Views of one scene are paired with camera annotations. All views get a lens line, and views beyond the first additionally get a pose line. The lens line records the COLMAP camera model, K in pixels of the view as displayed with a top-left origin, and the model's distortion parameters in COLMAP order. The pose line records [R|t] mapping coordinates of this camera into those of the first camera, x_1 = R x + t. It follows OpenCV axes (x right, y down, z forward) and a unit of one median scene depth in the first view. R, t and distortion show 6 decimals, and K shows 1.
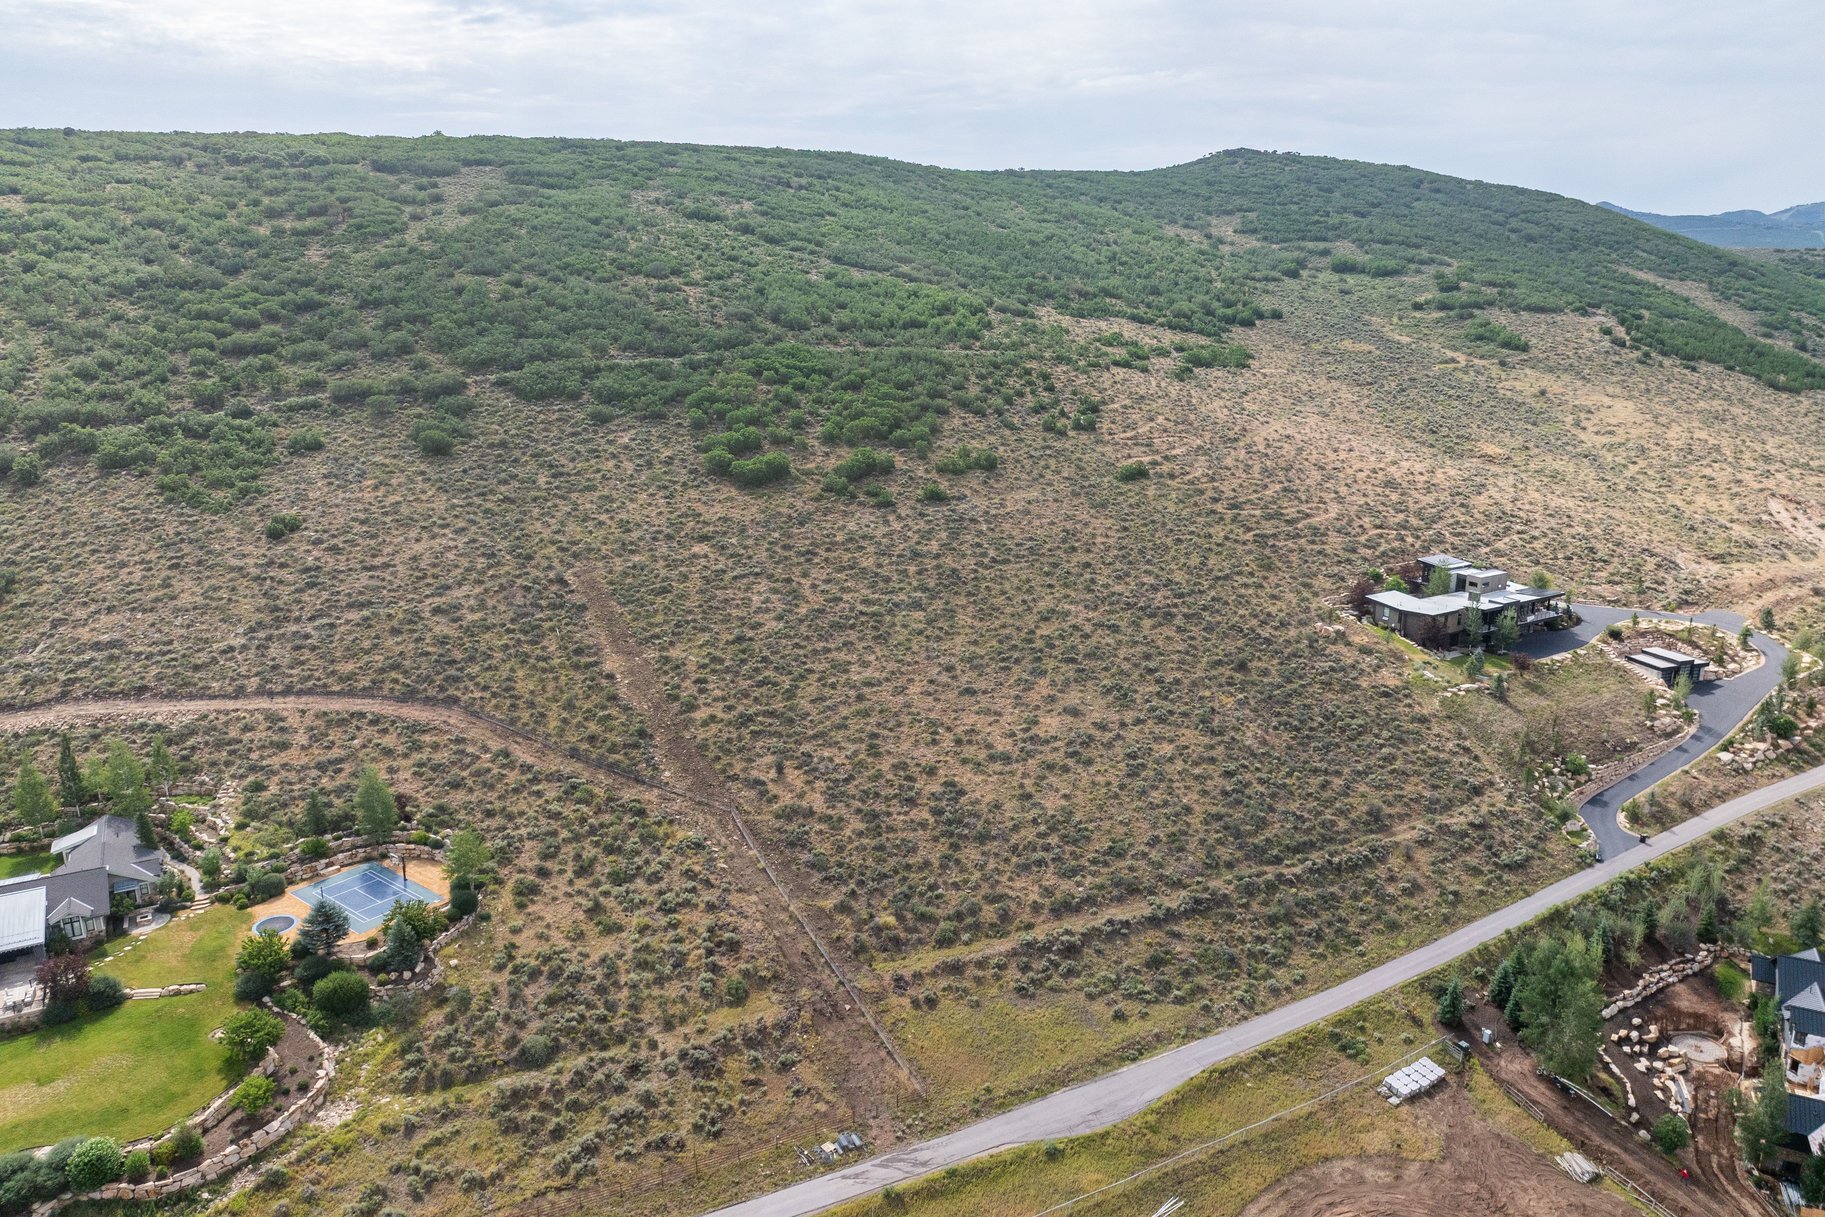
lens RADIAL K [[1286.8, 0, 921.1], [0, 1286.8, 605.8], [0, 0, 1]] dist [-0.045615, 0.013341]
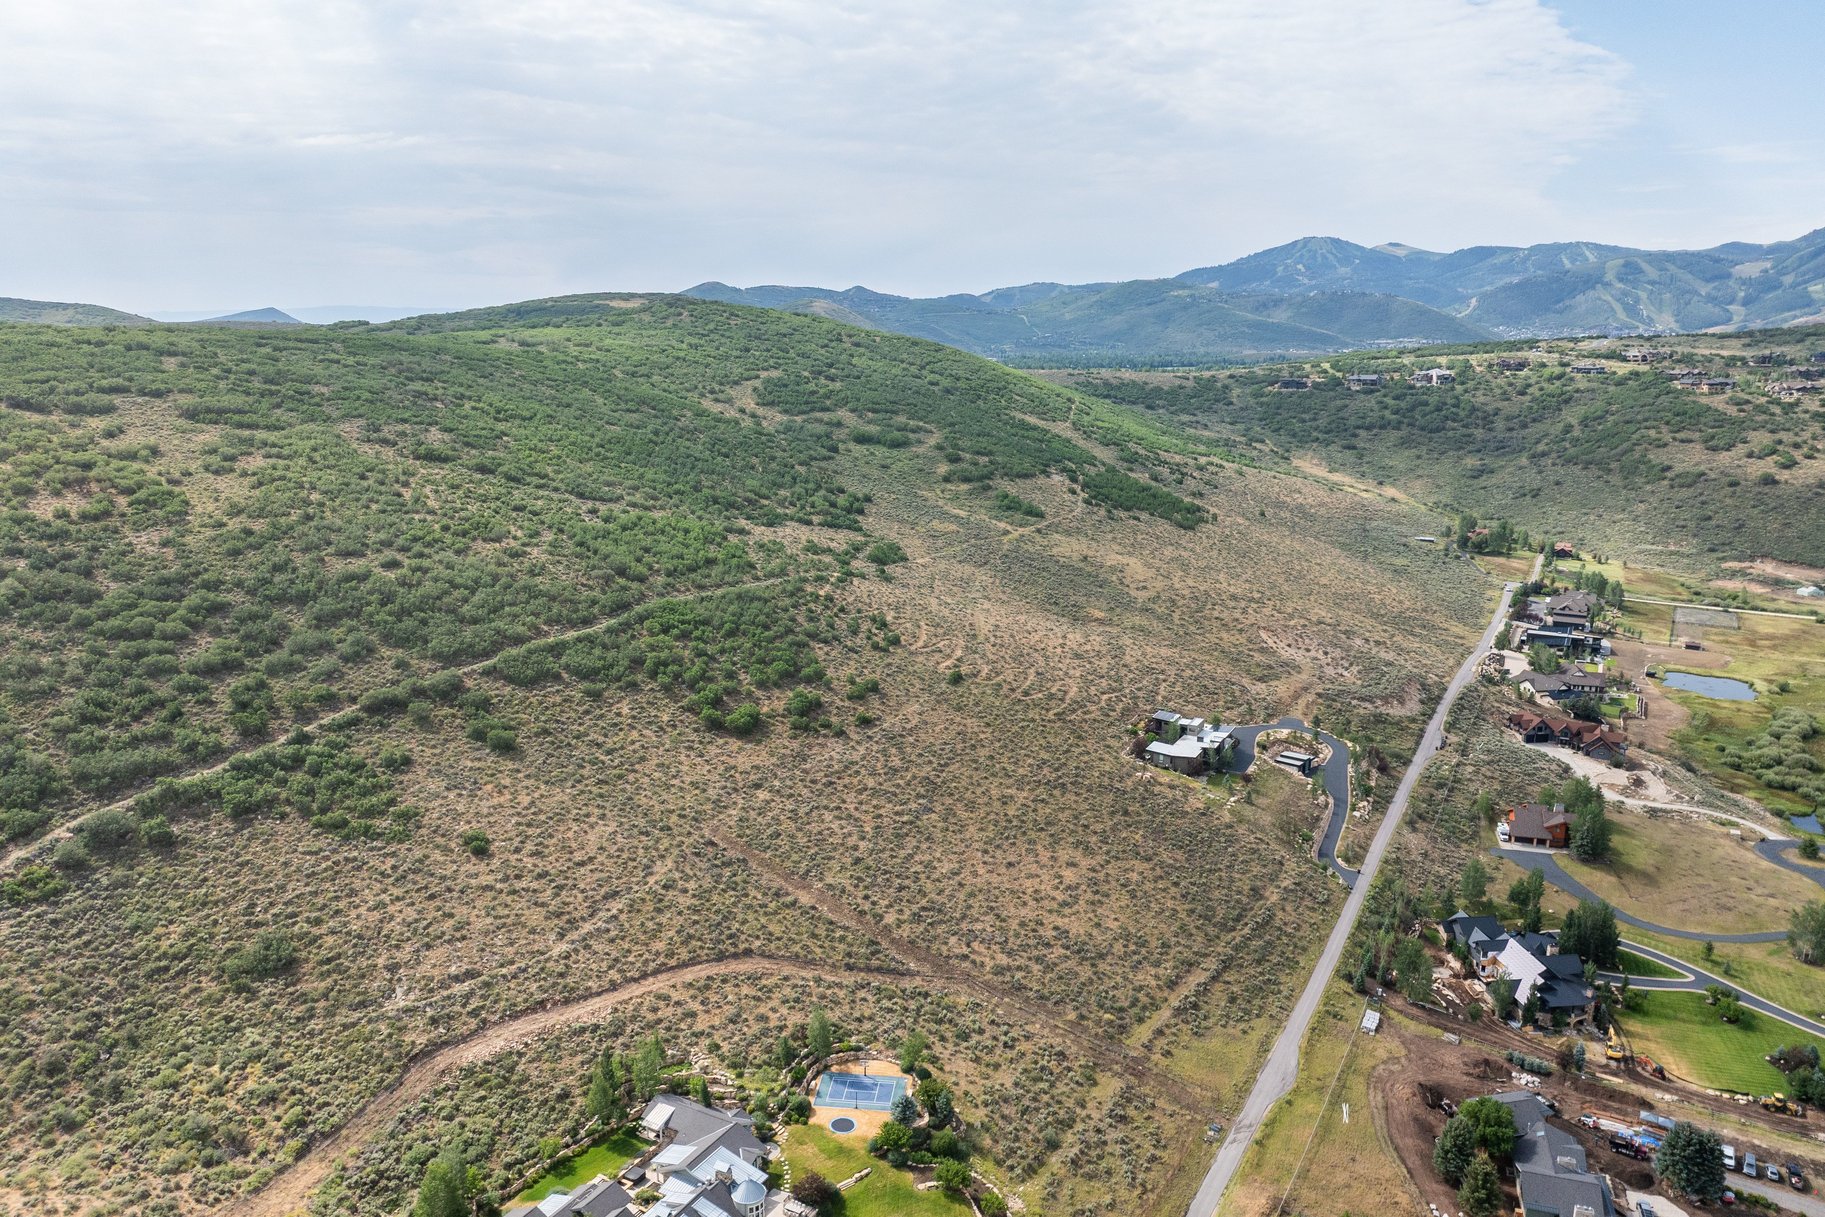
lens RADIAL K [[1286.8, 0, 933.3], [0, 1286.8, 601.2], [0, 0, 1]] dist [-0.045615, 0.013341]
pose [[0.852717, -0.101435, 0.512430, -0.890346], [0.128091, 0.991619, -0.016862, -0.259117], [-0.506425, 0.080016, 0.858564, -0.326892]]
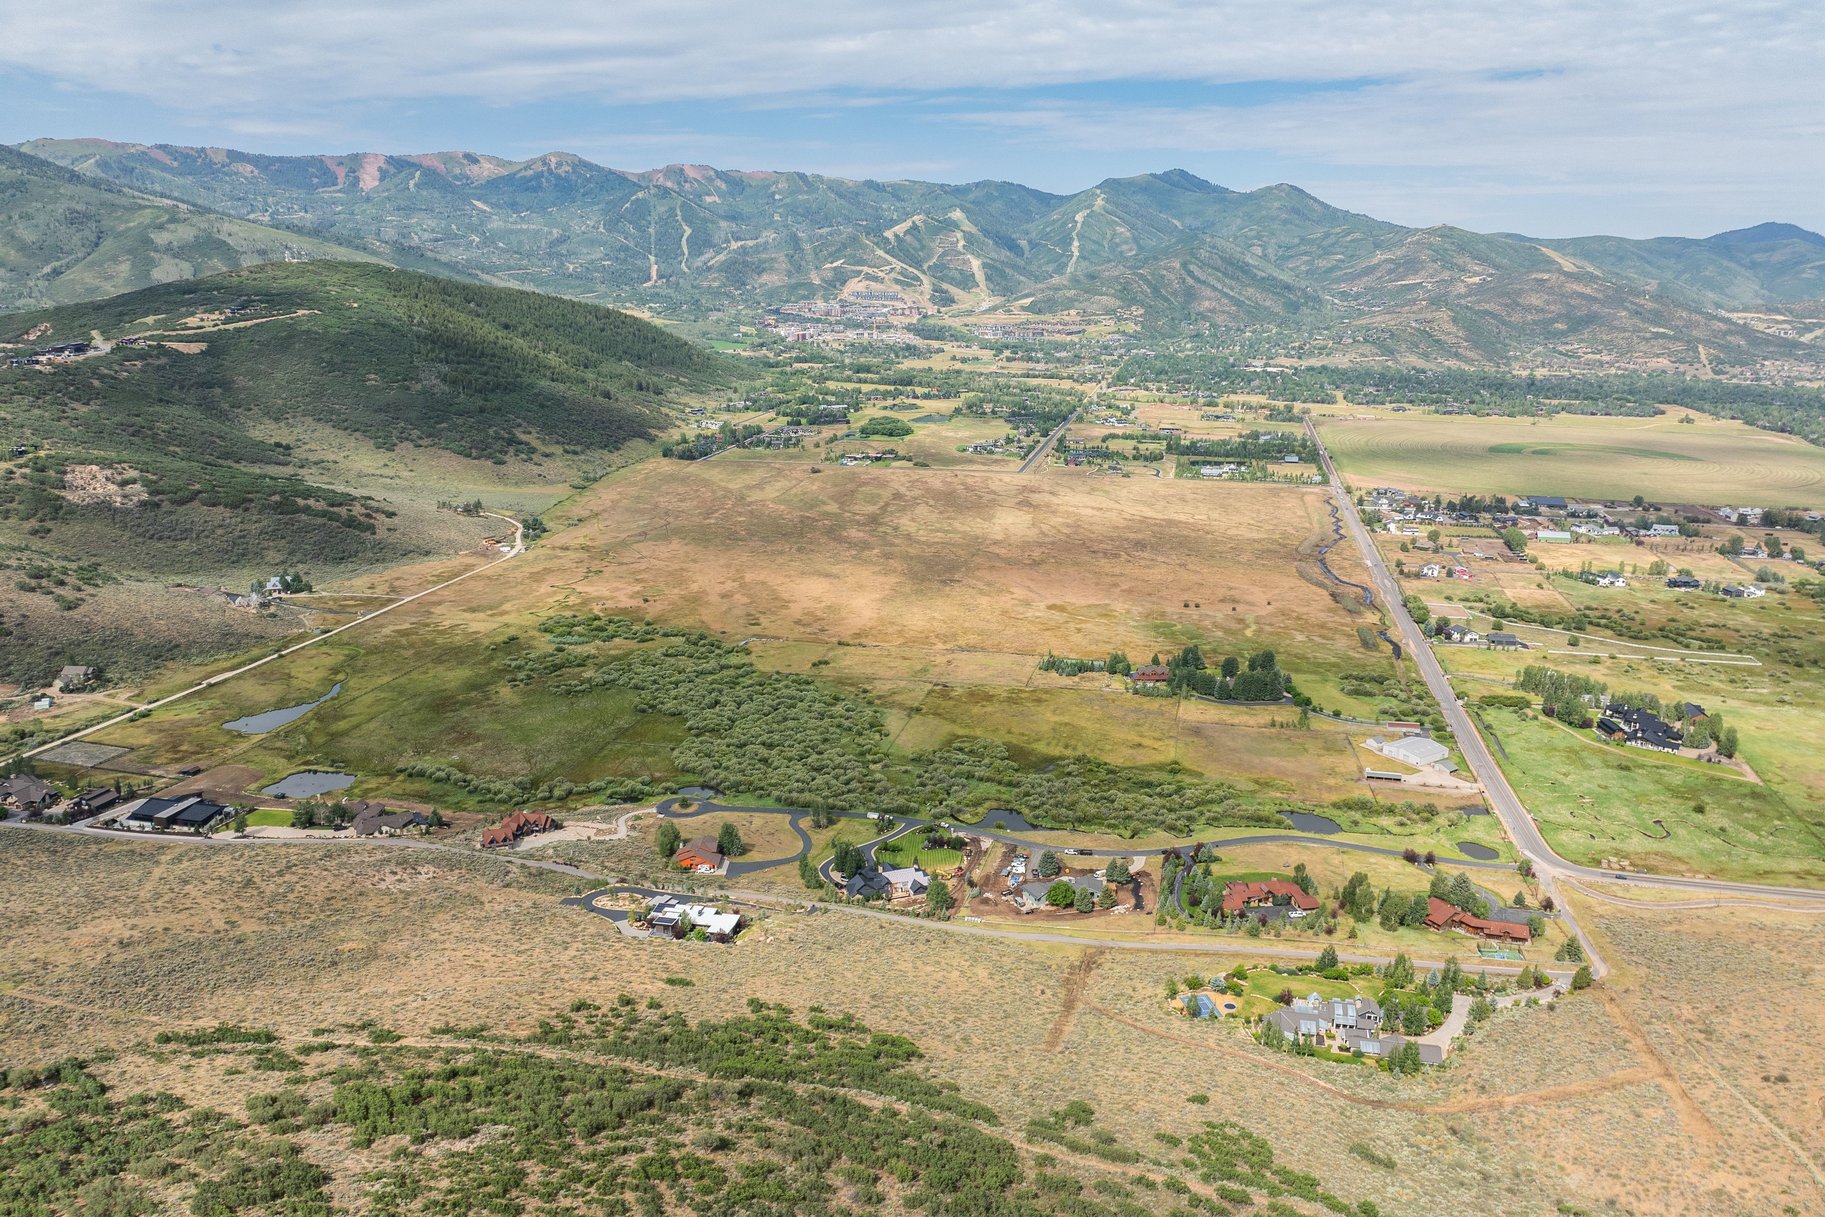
lens RADIAL K [[1286.8, 0, 921.1], [0, 1286.8, 597.2], [0, 0, 1]] dist [-0.045615, 0.013341]
pose [[-0.739012, -0.163567, 0.653534, -1.454723], [0.168621, 0.894291, 0.414500, -1.661849], [-0.652248, 0.416521, -0.633311, 2.439875]]
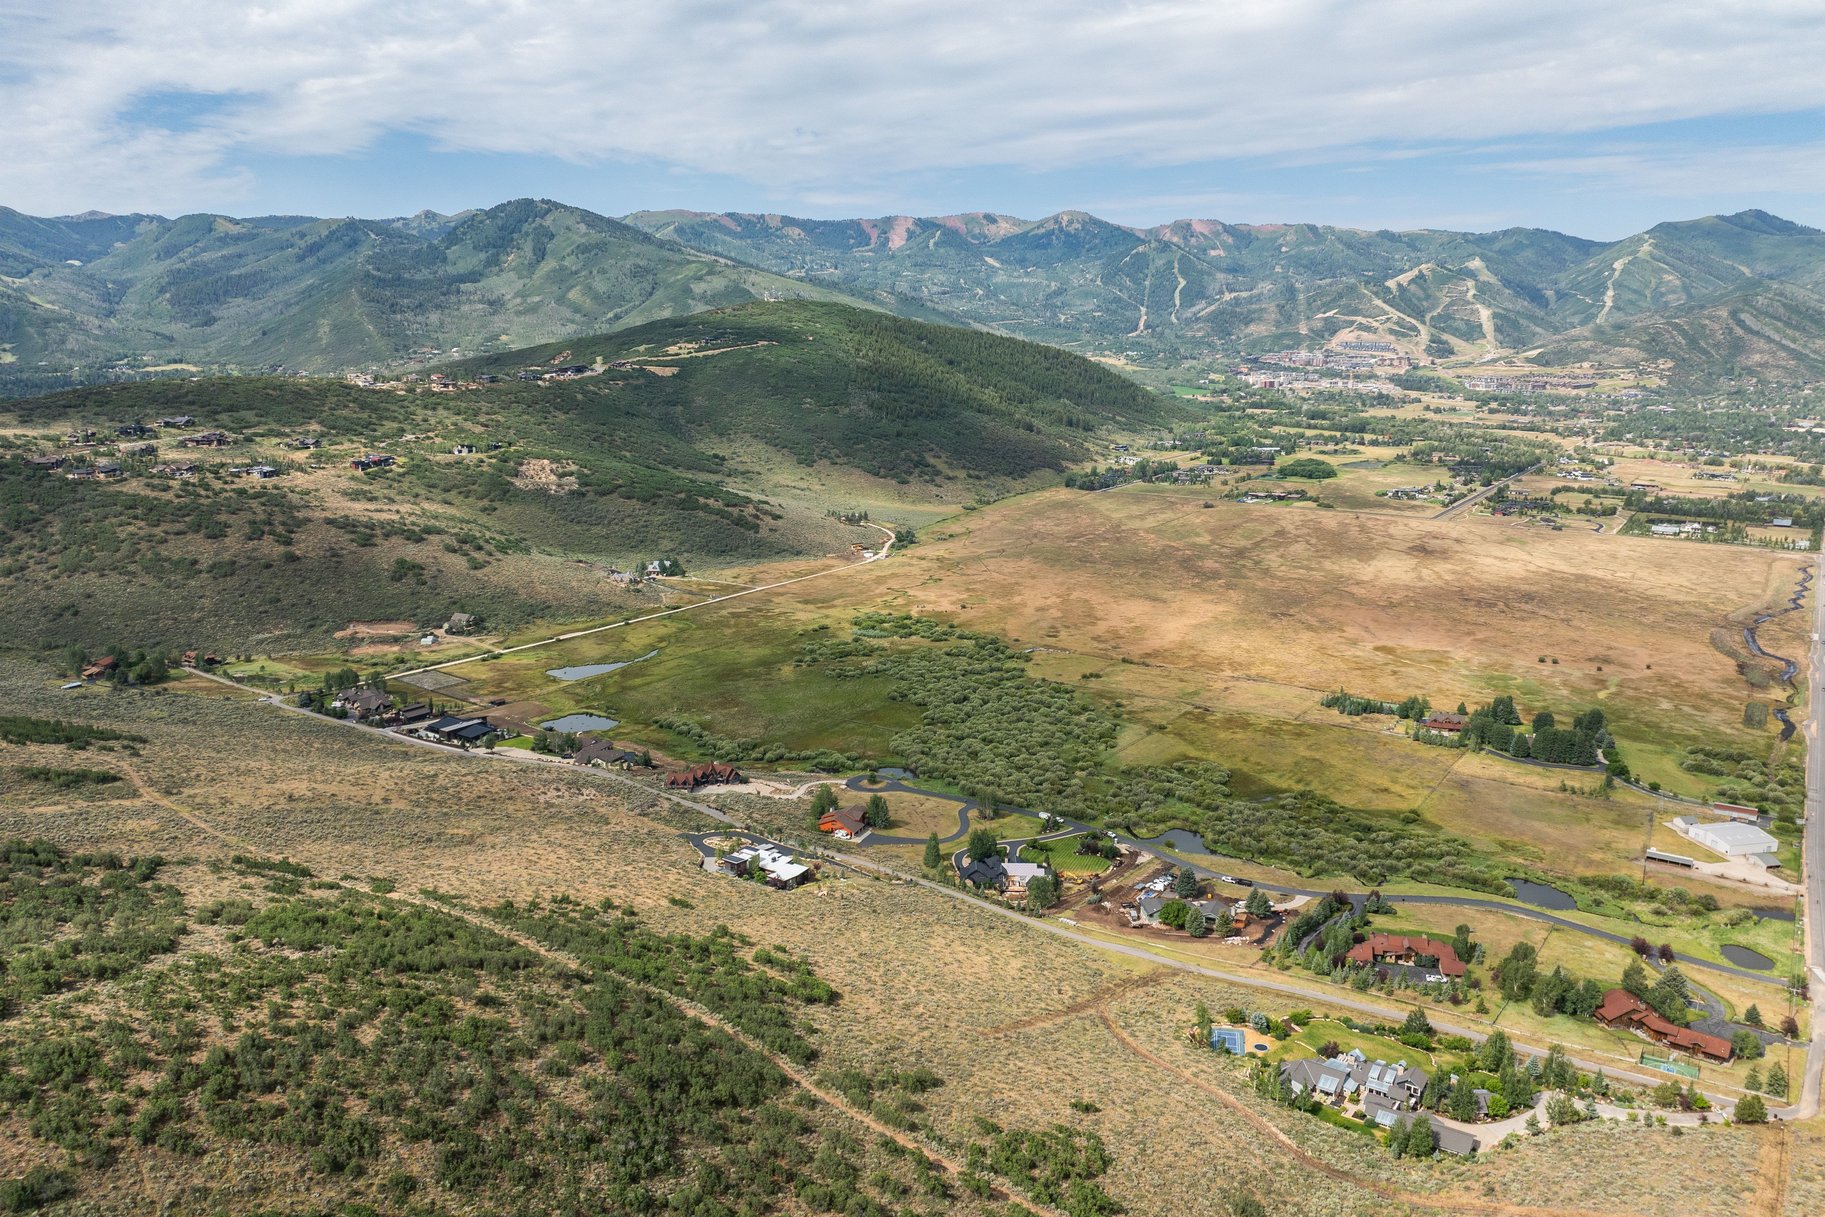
lens RADIAL K [[1286.8, 0, 920.7], [0, 1286.8, 598.6], [0, 0, 1]] dist [-0.045615, 0.013341]
pose [[-0.425699, -0.181122, 0.886552, -1.941334], [0.228441, 0.926514, 0.298977, -1.296985], [-0.875554, 0.329799, -0.353041, 1.817287]]
